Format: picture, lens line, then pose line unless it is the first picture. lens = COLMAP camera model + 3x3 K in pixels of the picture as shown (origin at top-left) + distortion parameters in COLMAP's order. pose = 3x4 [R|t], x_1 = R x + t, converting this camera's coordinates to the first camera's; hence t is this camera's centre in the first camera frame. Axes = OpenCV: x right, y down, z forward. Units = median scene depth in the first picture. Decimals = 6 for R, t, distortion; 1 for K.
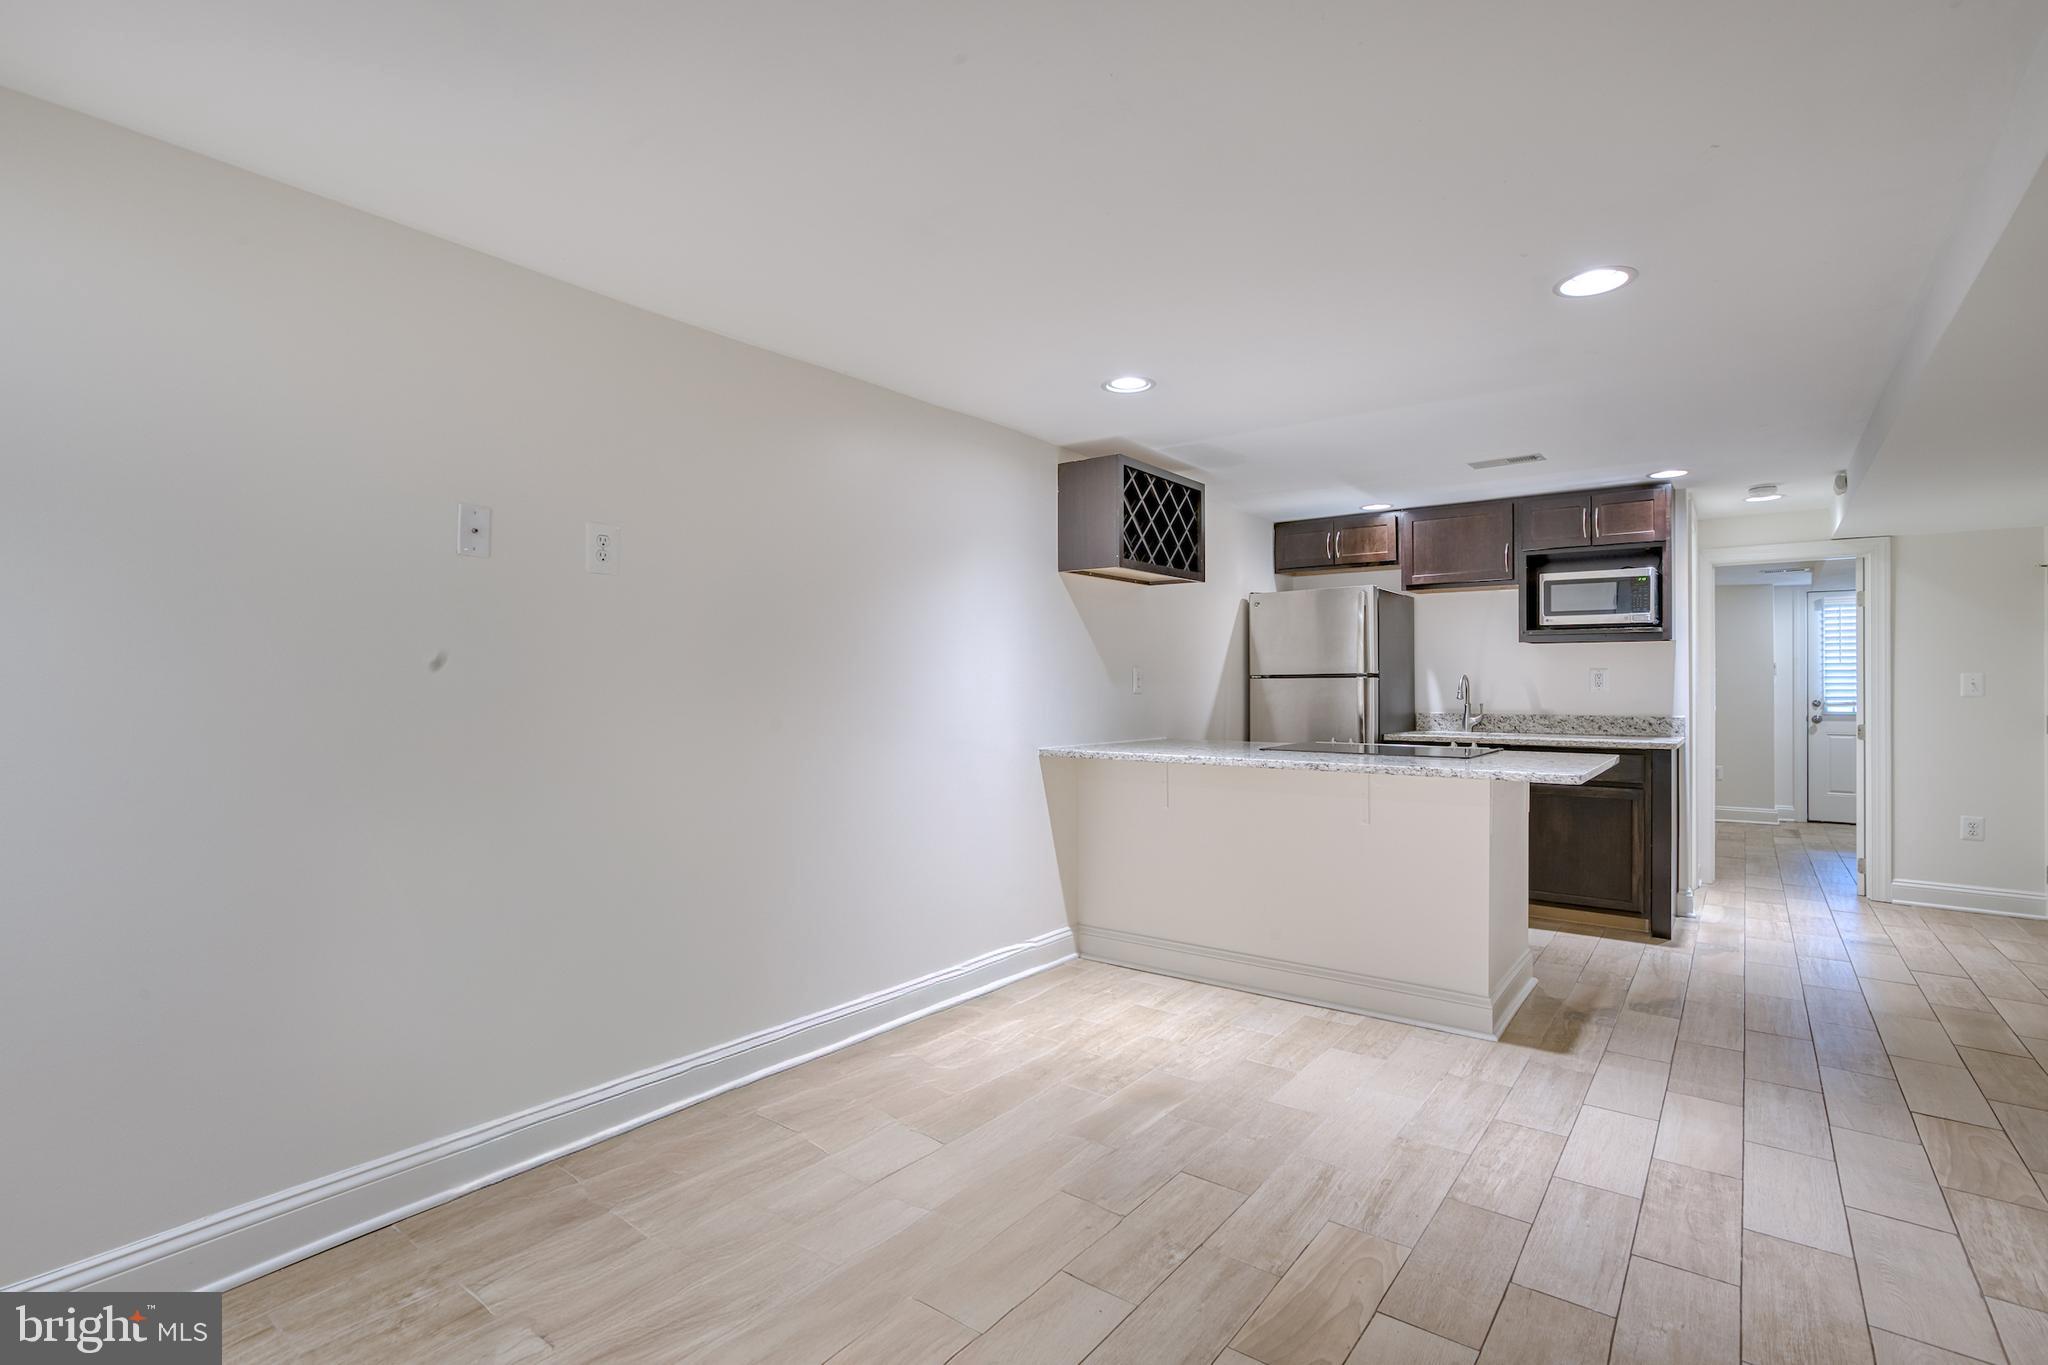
lens RADIAL K [[955.5, 0, 1040.5], [0, 955.5, 678.5], [0, 0, 1]] dist [-0.031810, 0.016307]
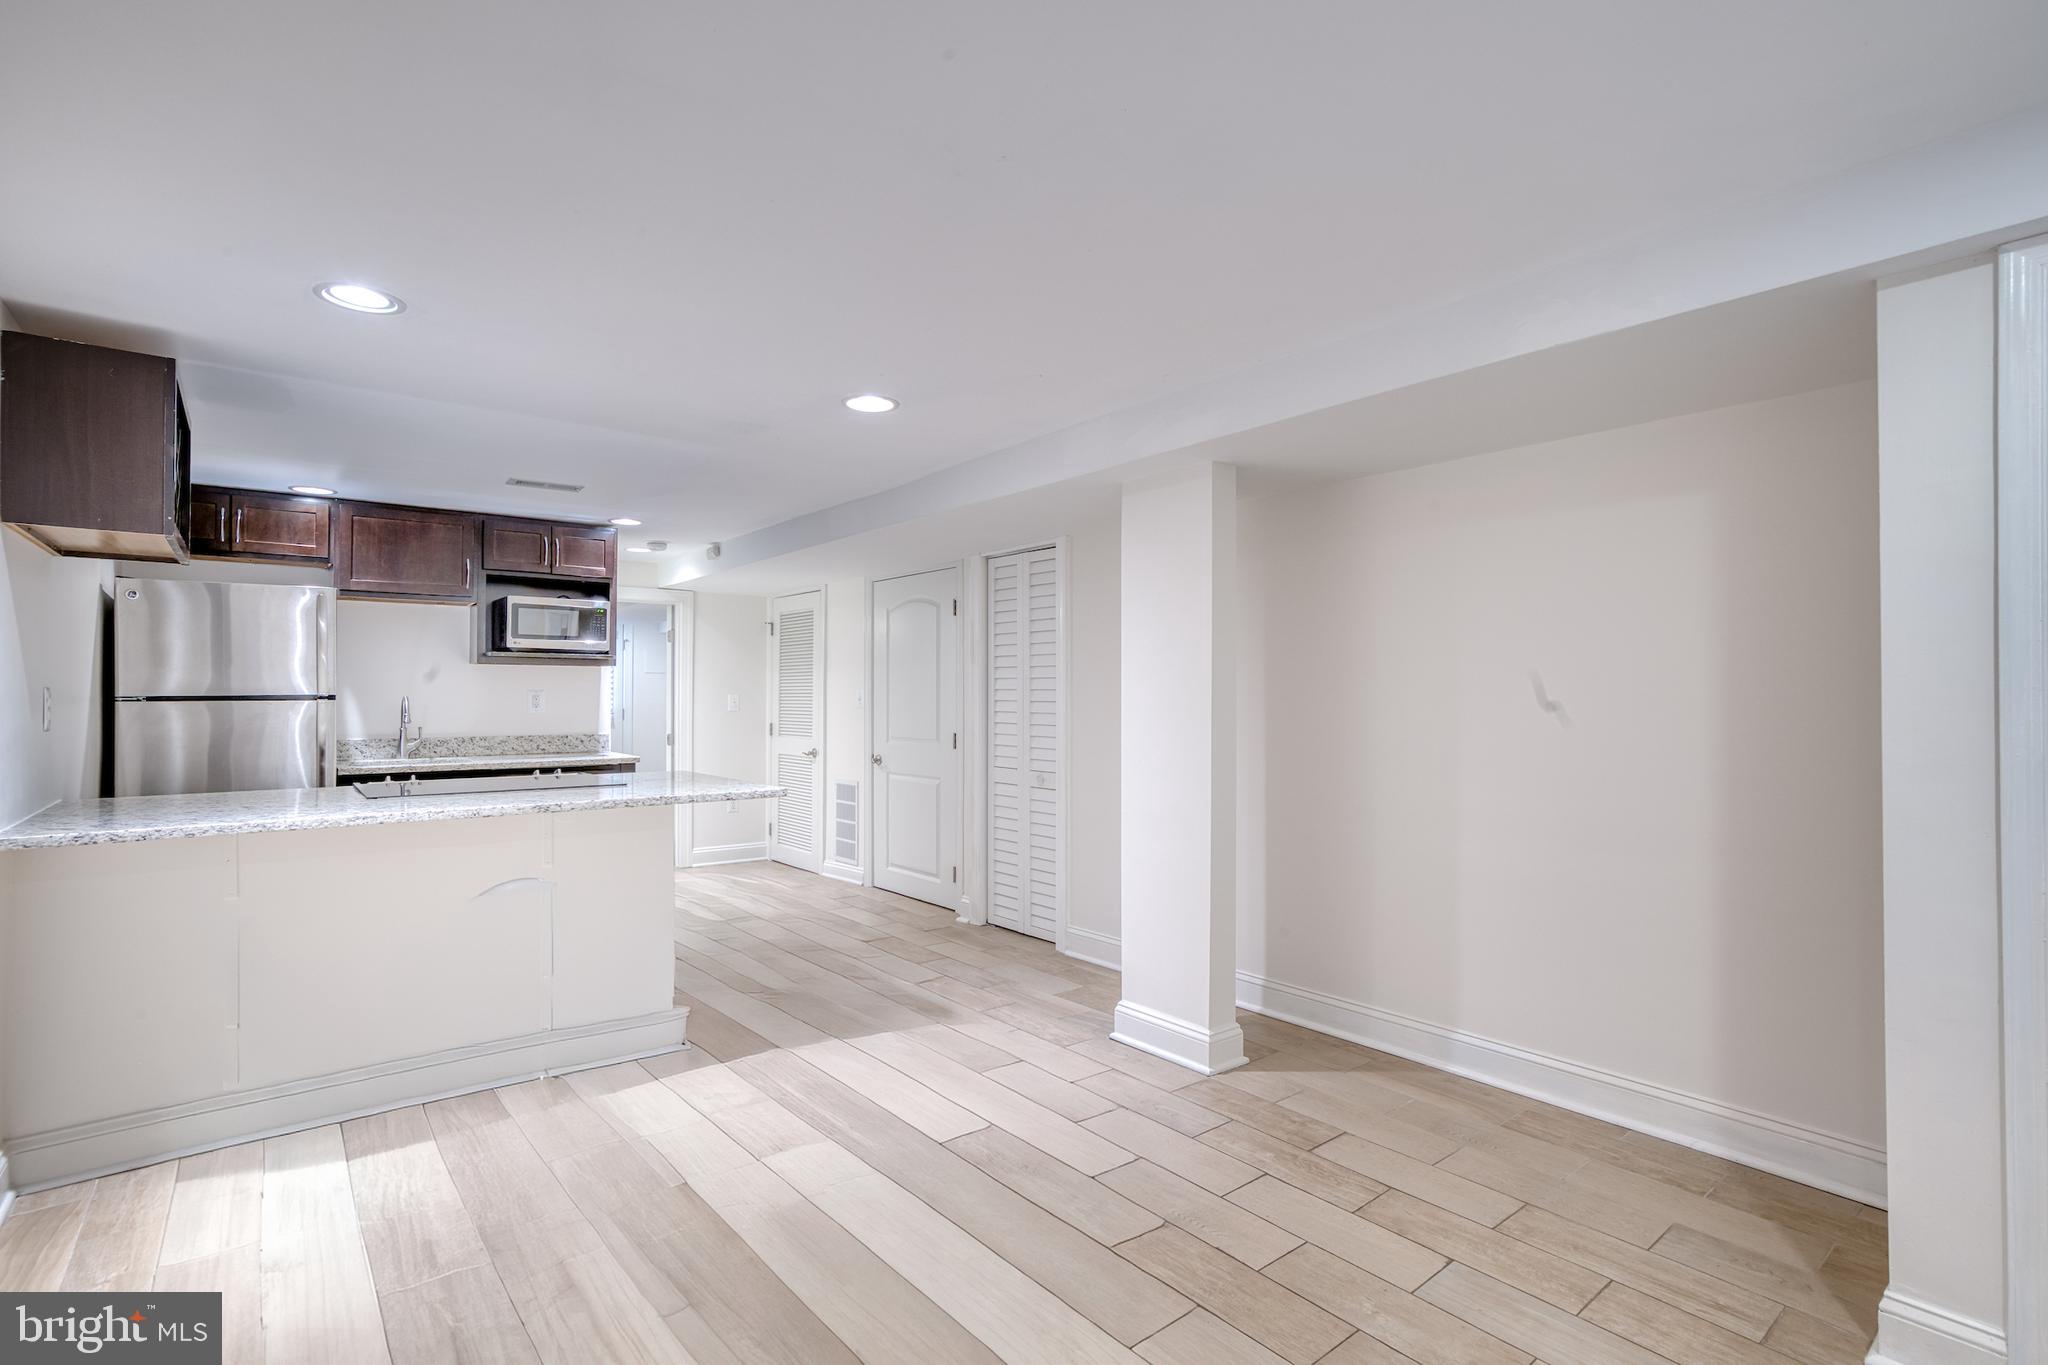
lens RADIAL K [[955.5, 0, 1013.4], [0, 955.5, 689.3], [0, 0, 1]] dist [-0.031810, 0.016307]
pose [[0.260597, 0.005058, 0.965435, -0.298815], [-0.006671, 0.999972, -0.003438, -0.012155], [-0.965425, -0.005545, 0.260623, 0.233322]]
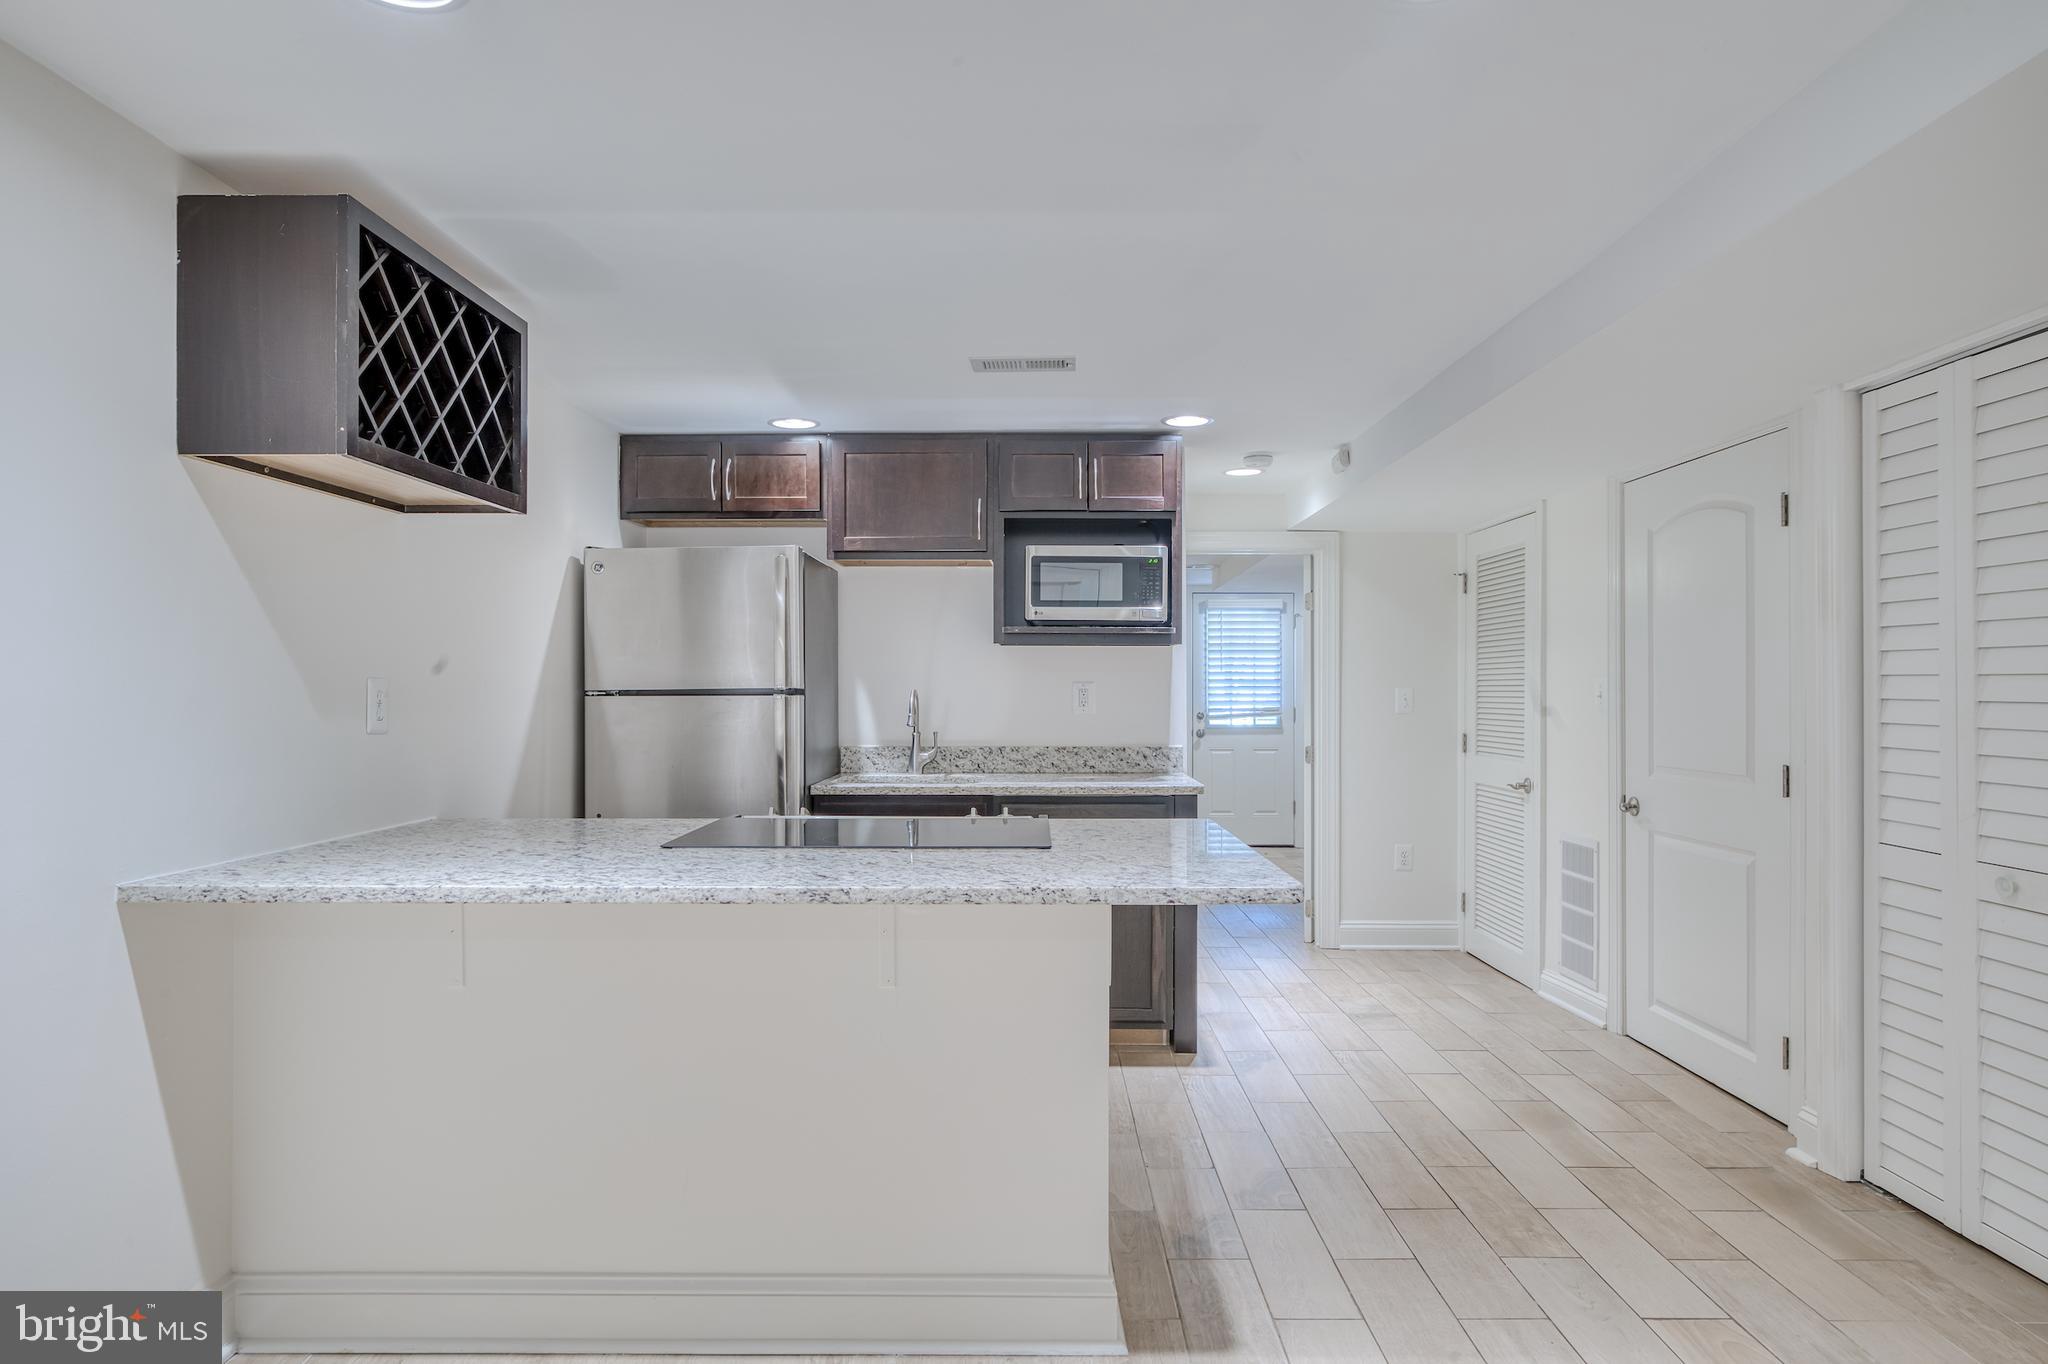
lens RADIAL K [[1199.3, 0, 1028.1], [0, 1199.3, 682.6], [0, 0, 1]] dist [-0.021165, 0.011007]
pose [[0.804841, 0.002052, 0.593487, 0.008014], [-0.003091, 0.999995, 0.000734, -0.010894], [-0.593483, -0.002426, 0.804843, 0.298948]]
